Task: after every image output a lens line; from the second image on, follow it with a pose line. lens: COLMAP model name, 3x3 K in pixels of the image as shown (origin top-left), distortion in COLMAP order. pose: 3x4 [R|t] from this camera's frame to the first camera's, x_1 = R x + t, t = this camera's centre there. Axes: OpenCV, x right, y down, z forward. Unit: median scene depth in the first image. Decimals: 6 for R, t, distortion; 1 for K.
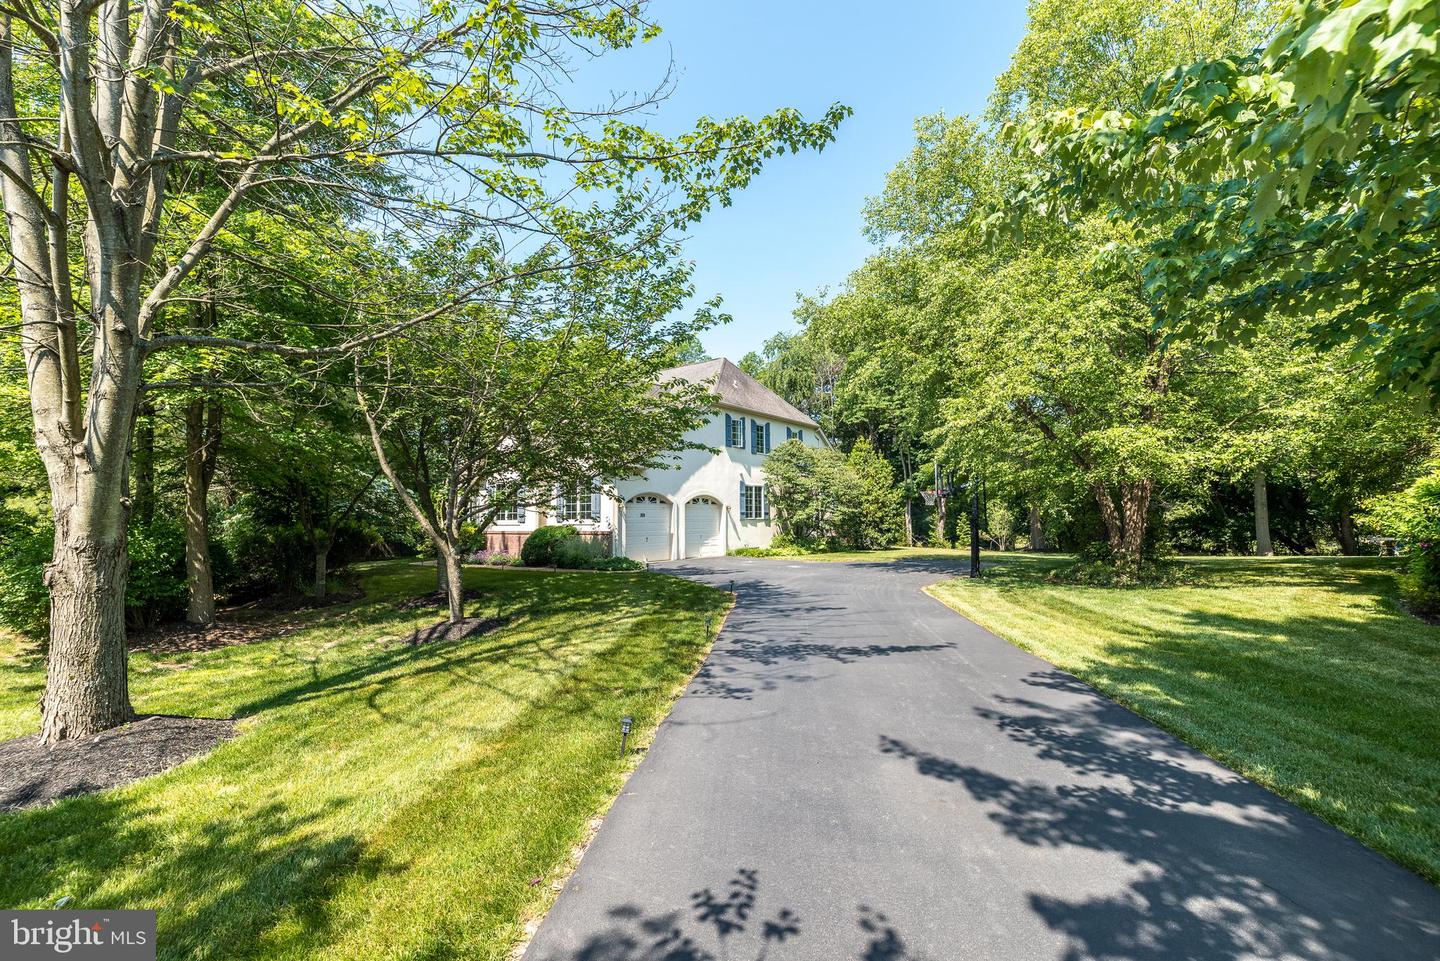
lens RADIAL K [[631.6, 0, 723.5], [0, 631.6, 486.5], [0, 0, 1]] dist [0.008045, -0.002562]
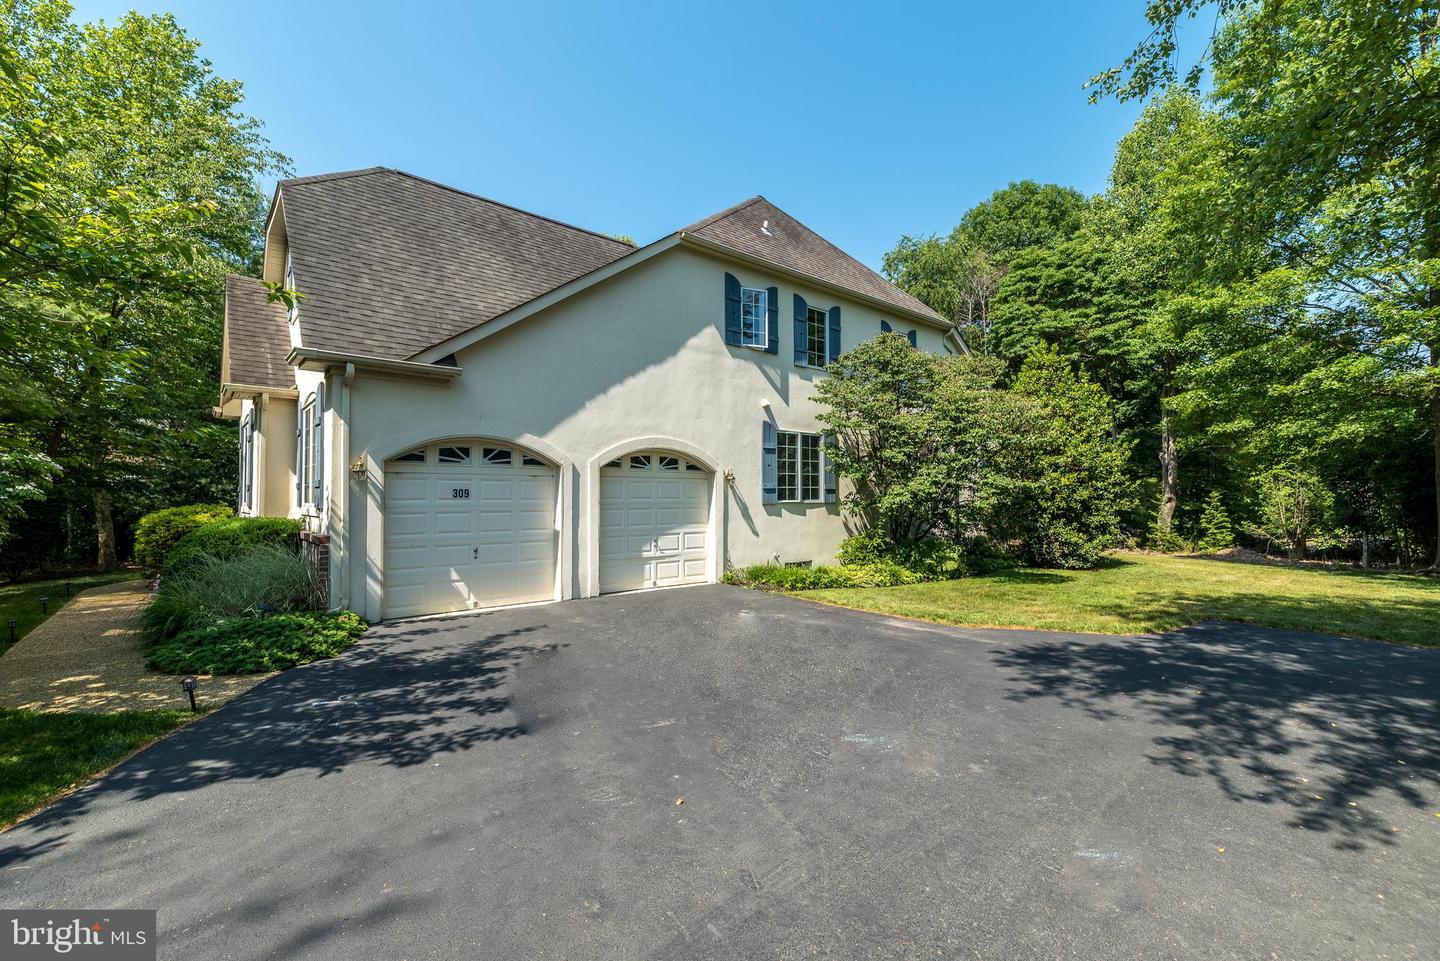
lens RADIAL K [[631.6, 0, 713.1], [0, 631.6, 478.0], [0, 0, 1]] dist [0.008045, -0.002562]
pose [[0.971349, 0.000772, -0.237656, 0.097864], [0.004429, 0.999762, 0.021353, 0.022406], [0.237616, -0.021794, 0.971115, 0.515161]]
